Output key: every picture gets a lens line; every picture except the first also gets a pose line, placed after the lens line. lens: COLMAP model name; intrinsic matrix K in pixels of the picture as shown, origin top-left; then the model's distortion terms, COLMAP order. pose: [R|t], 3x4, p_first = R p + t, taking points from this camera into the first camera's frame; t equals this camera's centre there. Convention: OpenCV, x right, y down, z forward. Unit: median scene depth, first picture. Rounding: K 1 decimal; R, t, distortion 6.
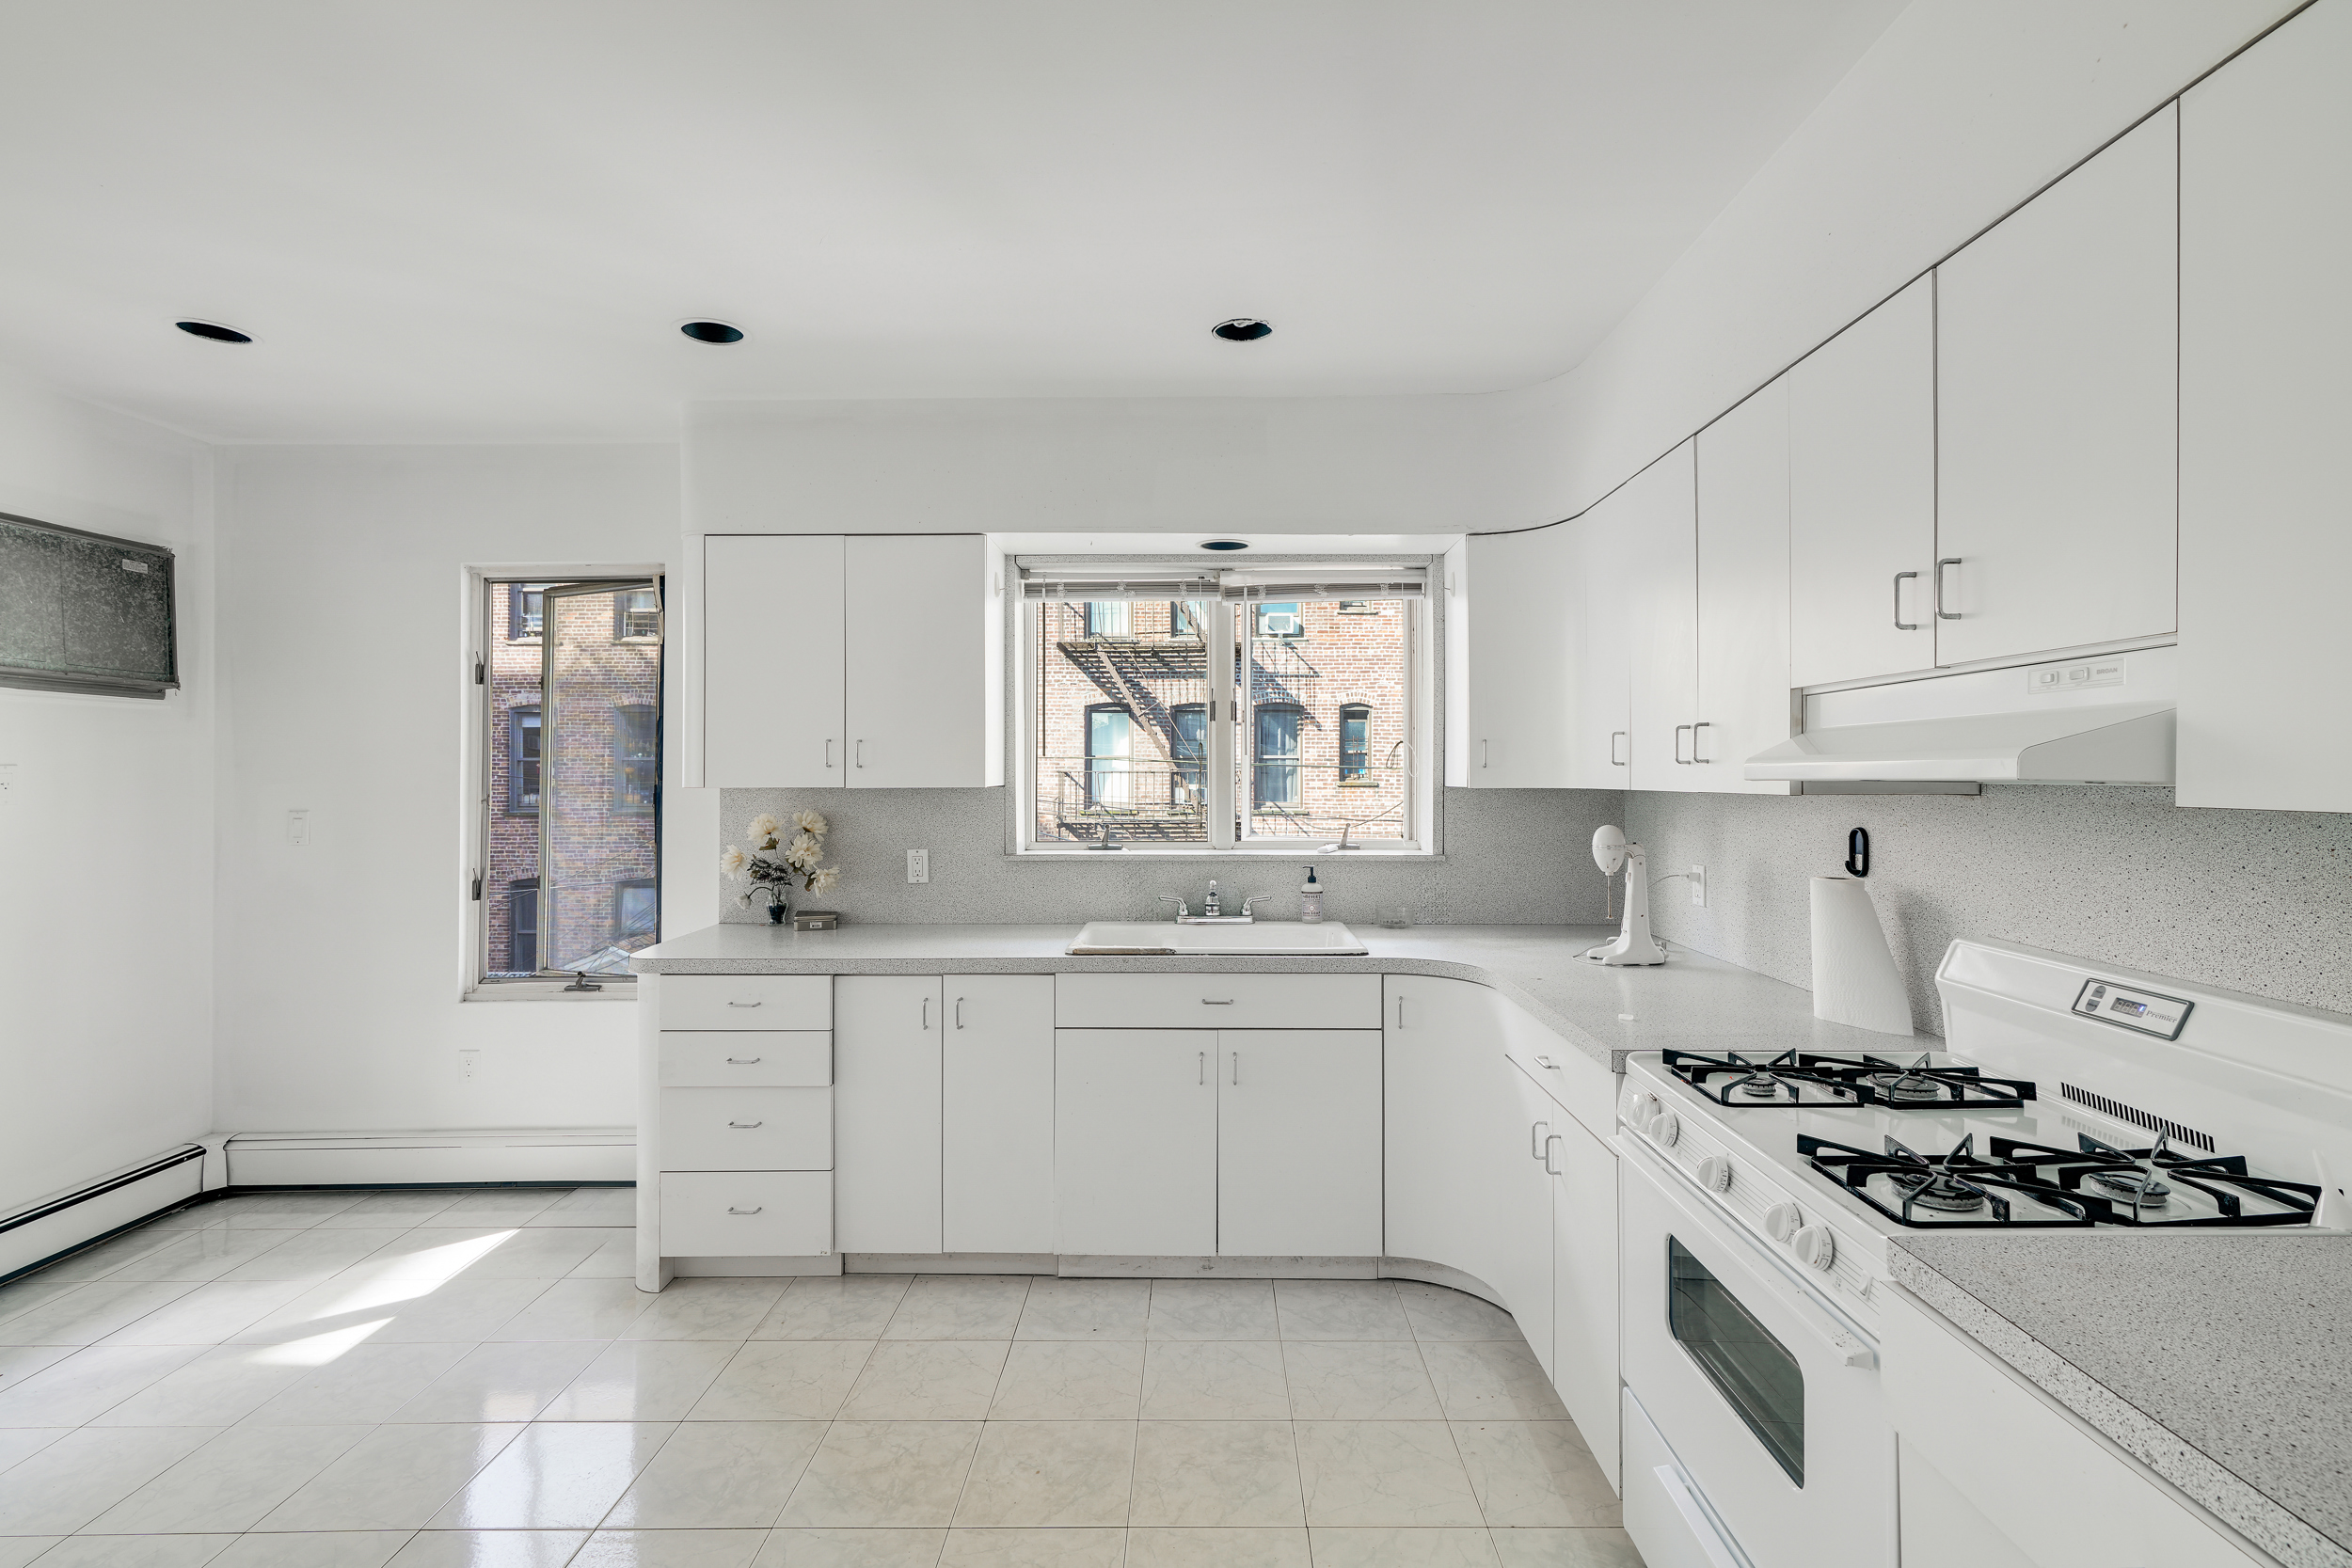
lens RADIAL K [[1094.1, 0, 1230.8], [0, 1094.1, 783.2], [0, 0, 1]] dist [0.000956, -0.000785]
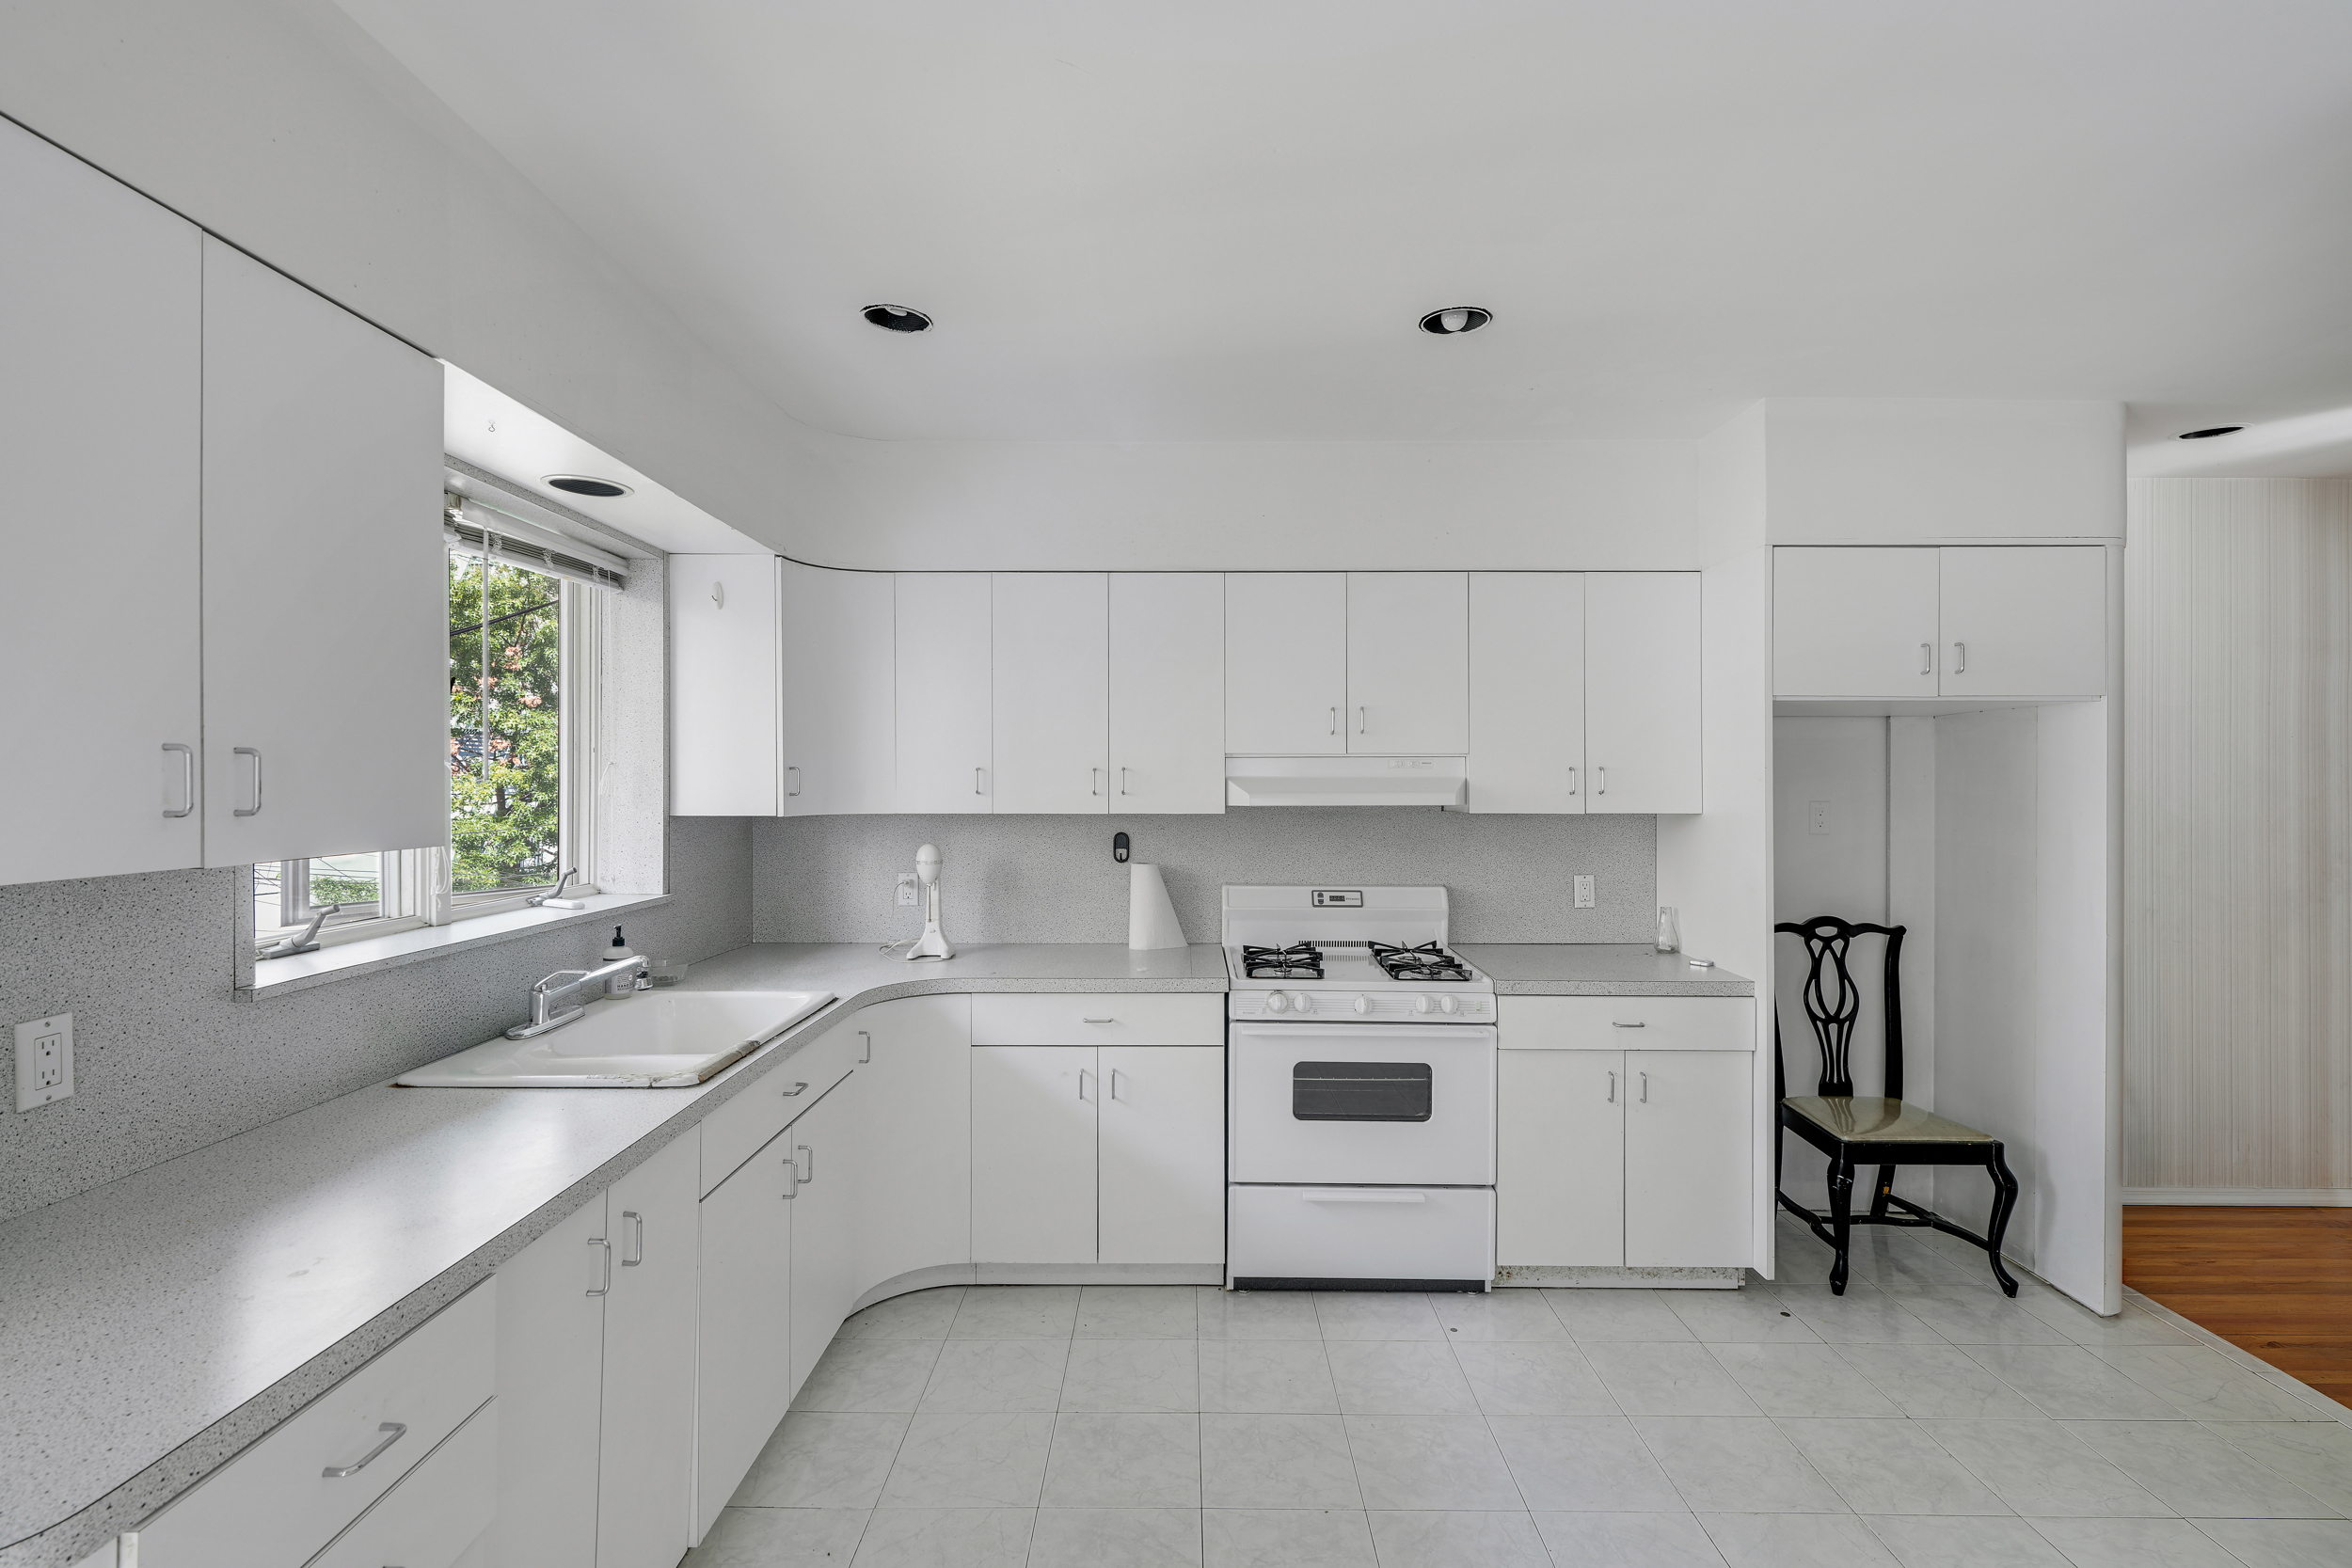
lens RADIAL K [[1094.1, 0, 1186.0], [0, 1094.1, 774.2], [0, 0, 1]] dist [0.000956, -0.000785]
pose [[0.000128, 0.004884, 0.999988, -1.125249], [0.004659, 0.999977, -0.004885, -0.039946], [-0.999989, 0.004660, 0.000105, 0.963217]]
